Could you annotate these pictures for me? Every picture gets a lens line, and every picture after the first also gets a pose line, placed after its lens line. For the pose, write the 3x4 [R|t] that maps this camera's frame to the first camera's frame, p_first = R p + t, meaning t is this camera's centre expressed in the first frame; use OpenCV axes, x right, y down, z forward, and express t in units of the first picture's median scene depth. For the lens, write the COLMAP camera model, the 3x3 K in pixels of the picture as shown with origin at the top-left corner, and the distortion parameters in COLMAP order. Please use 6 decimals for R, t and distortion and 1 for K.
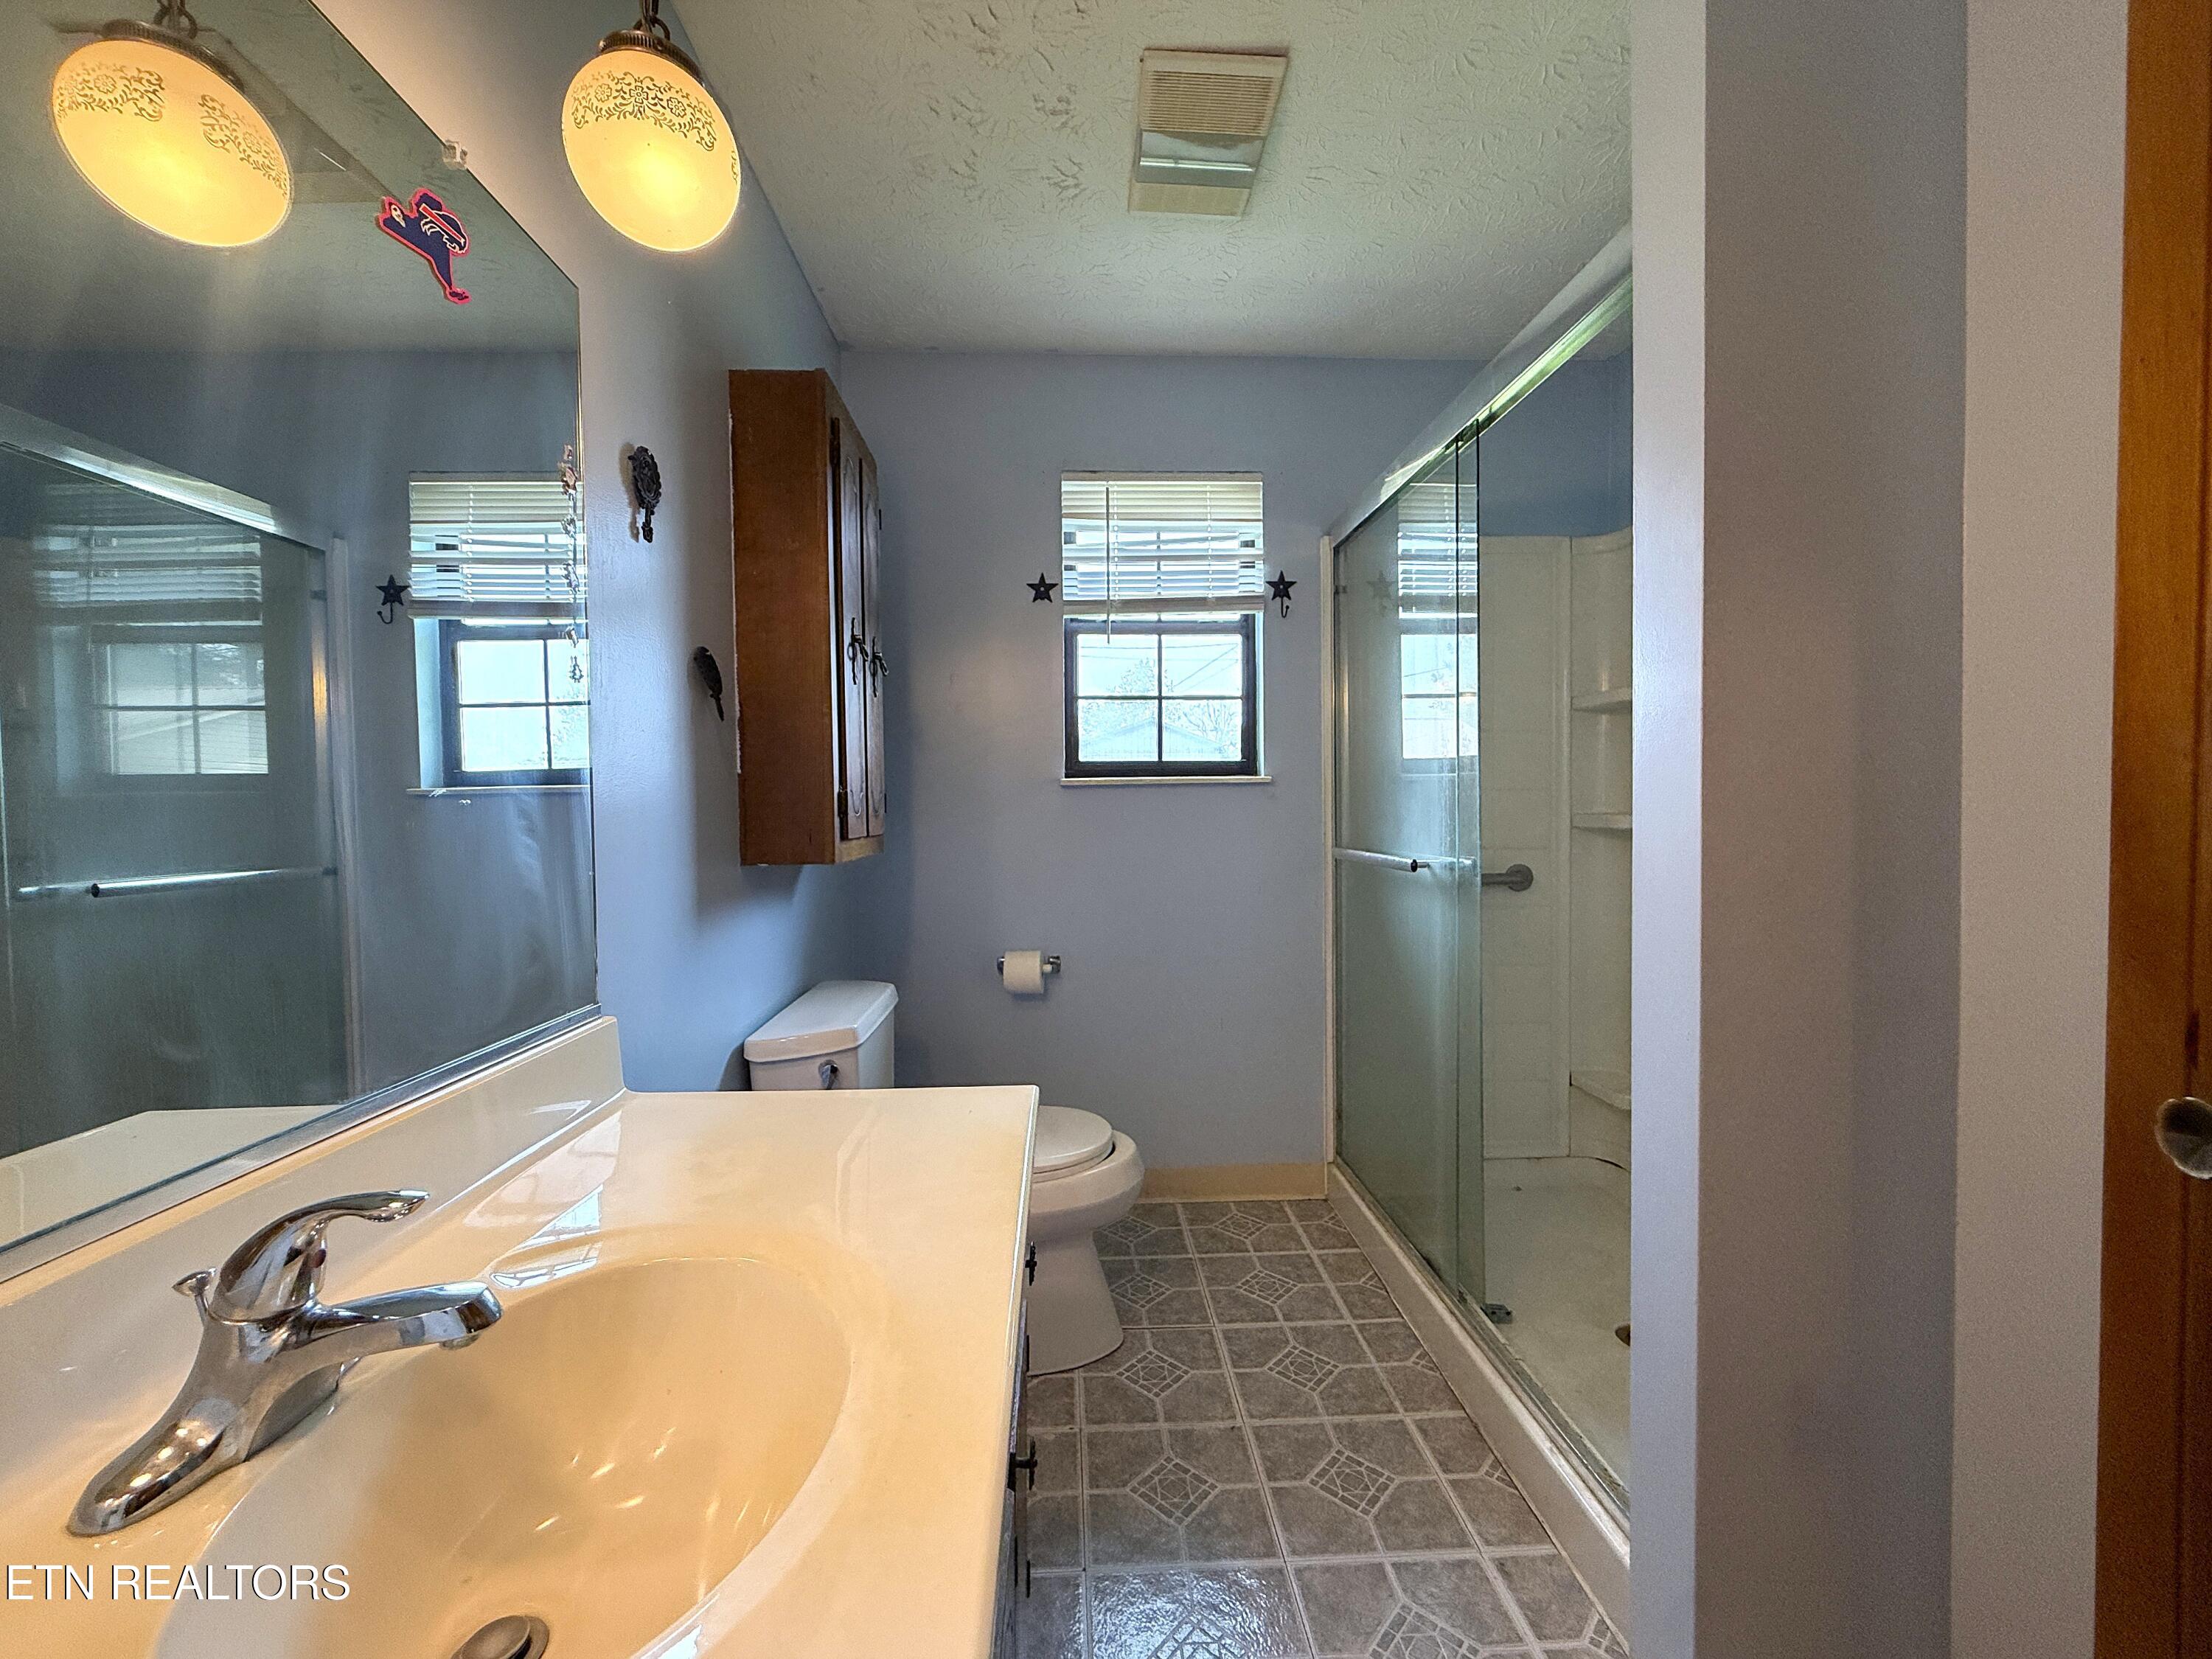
lens RADIAL K [[885.9, 0, 1100.8], [0, 885.9, 830.0], [0, 0, 1]] dist [-0.004433, -0.000609]
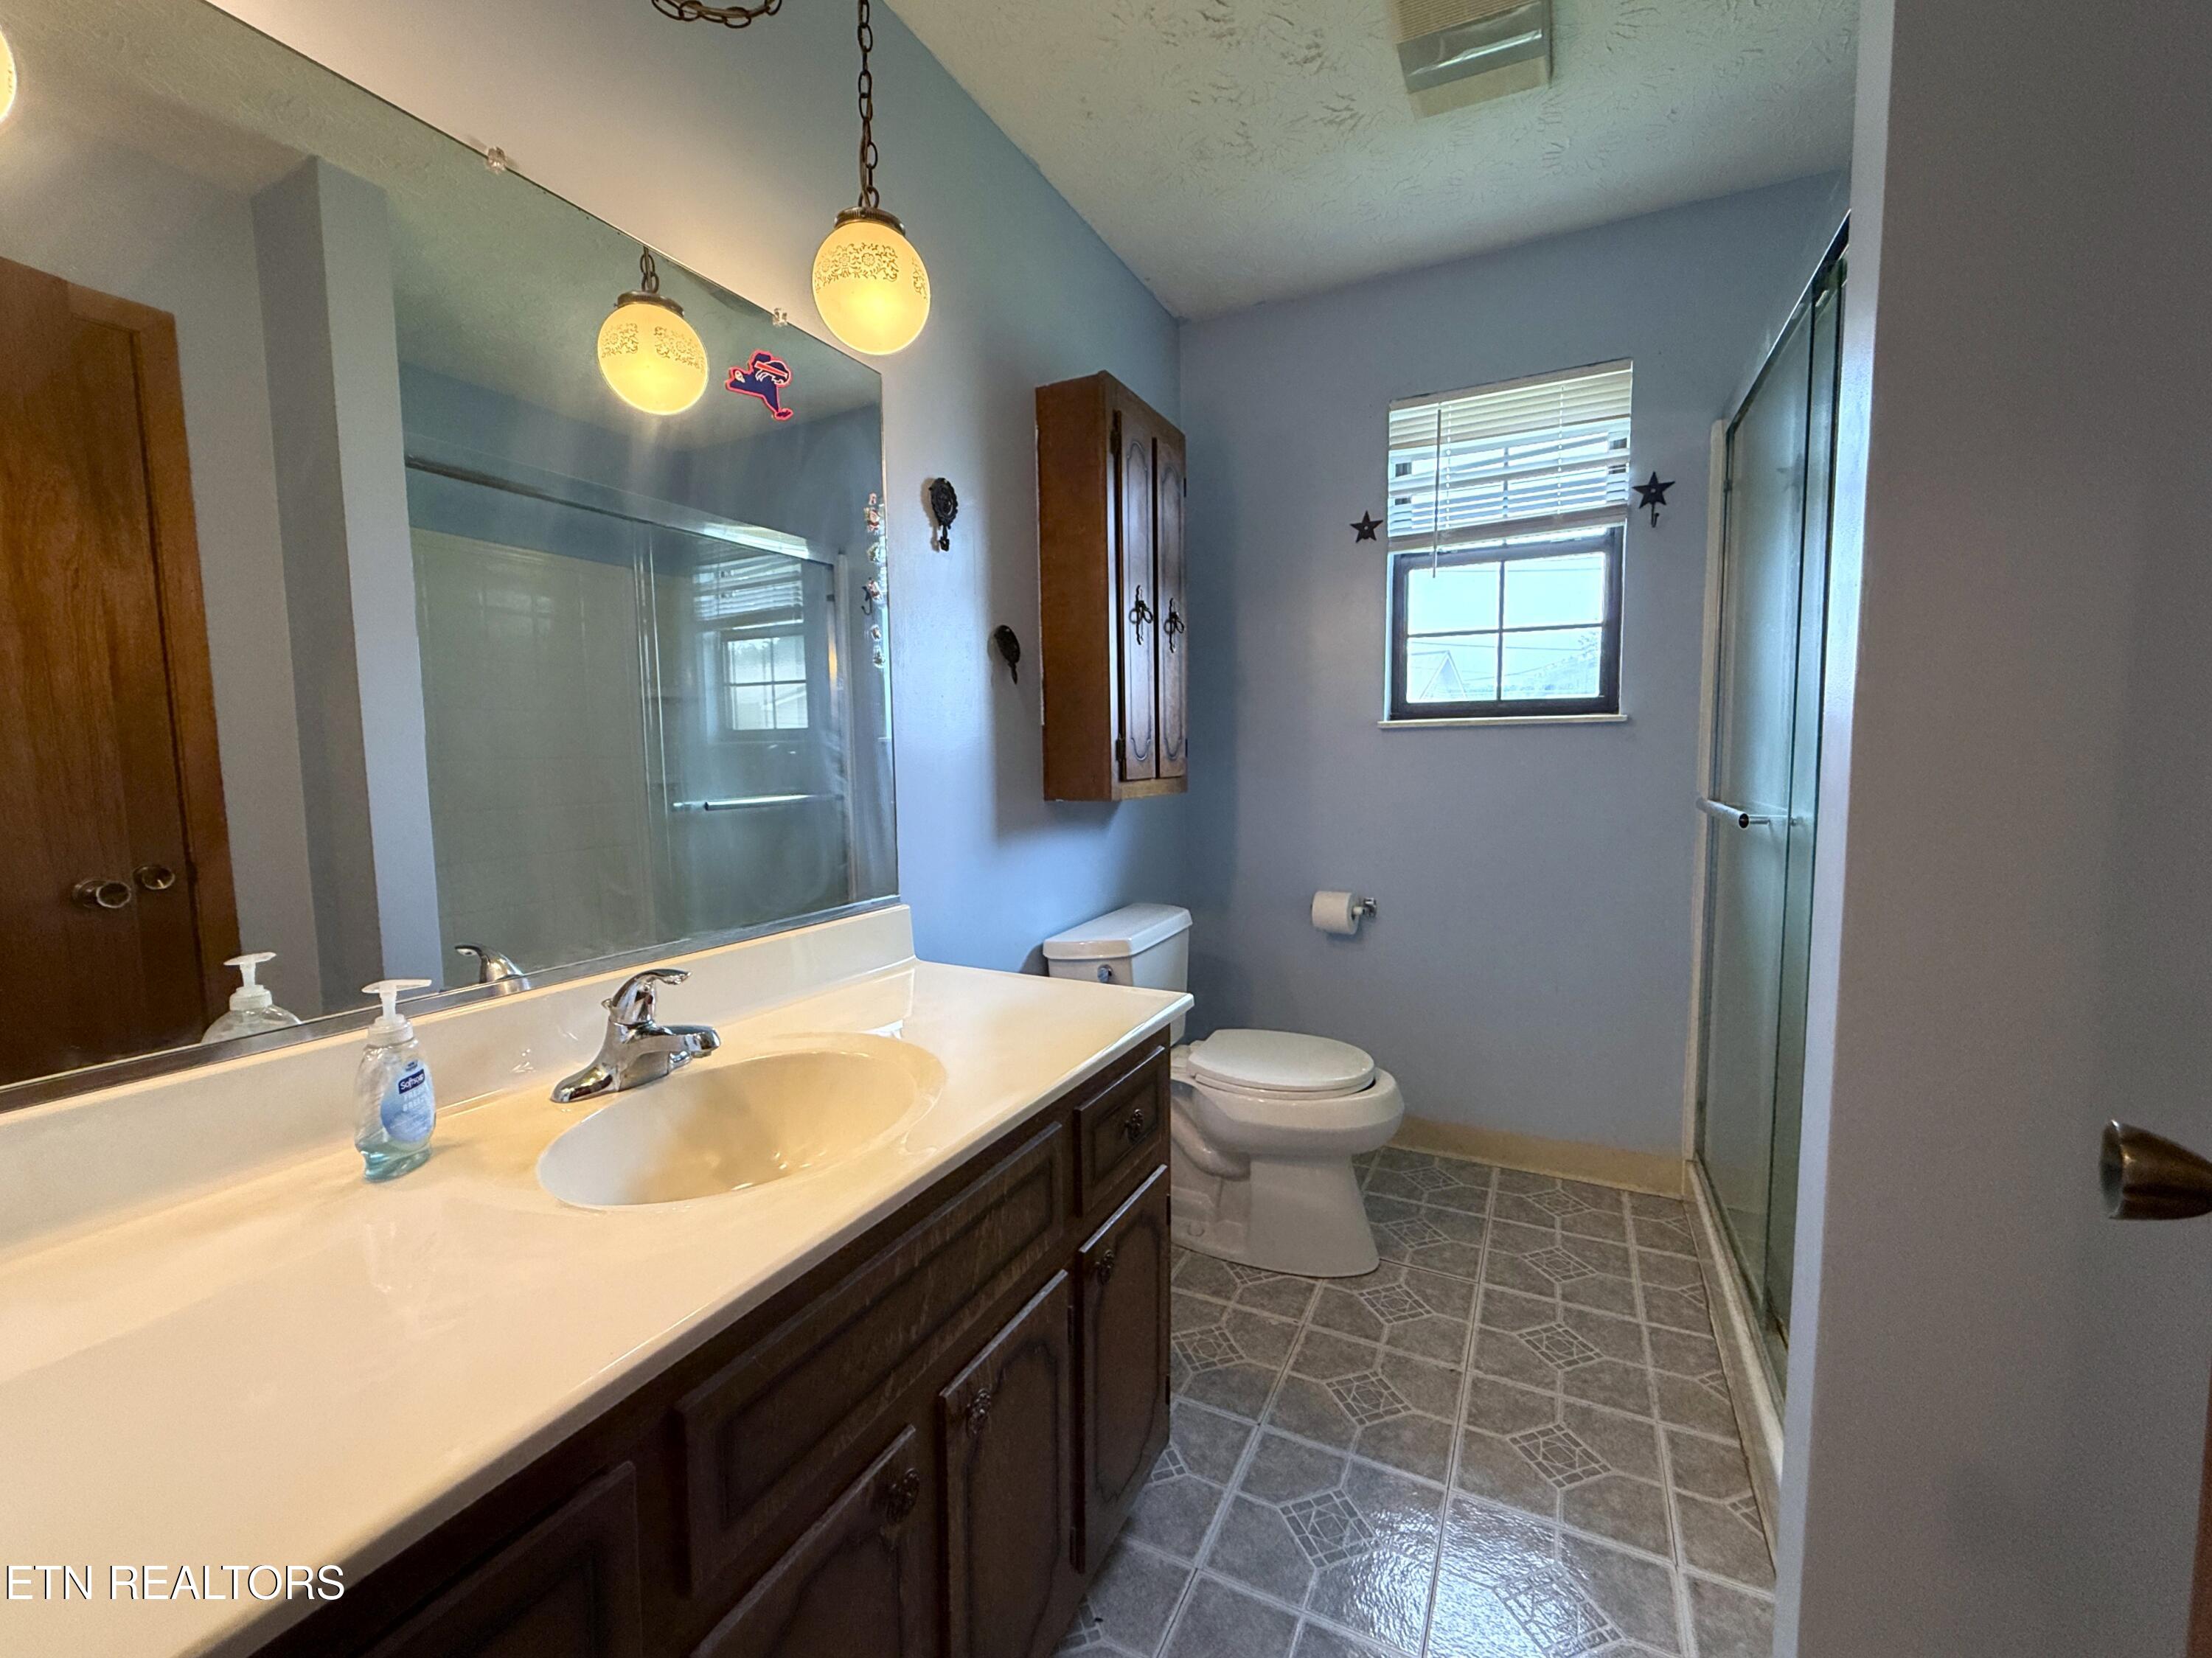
lens RADIAL K [[885.9, 0, 1075.0], [0, 885.9, 829.8], [0, 0, 1]] dist [-0.004433, -0.000609]
pose [[0.868761, 0.040867, -0.493543, 0.207042], [-0.008150, 0.997634, 0.068260, -0.002859], [0.495165, -0.055279, 0.867038, -0.043454]]
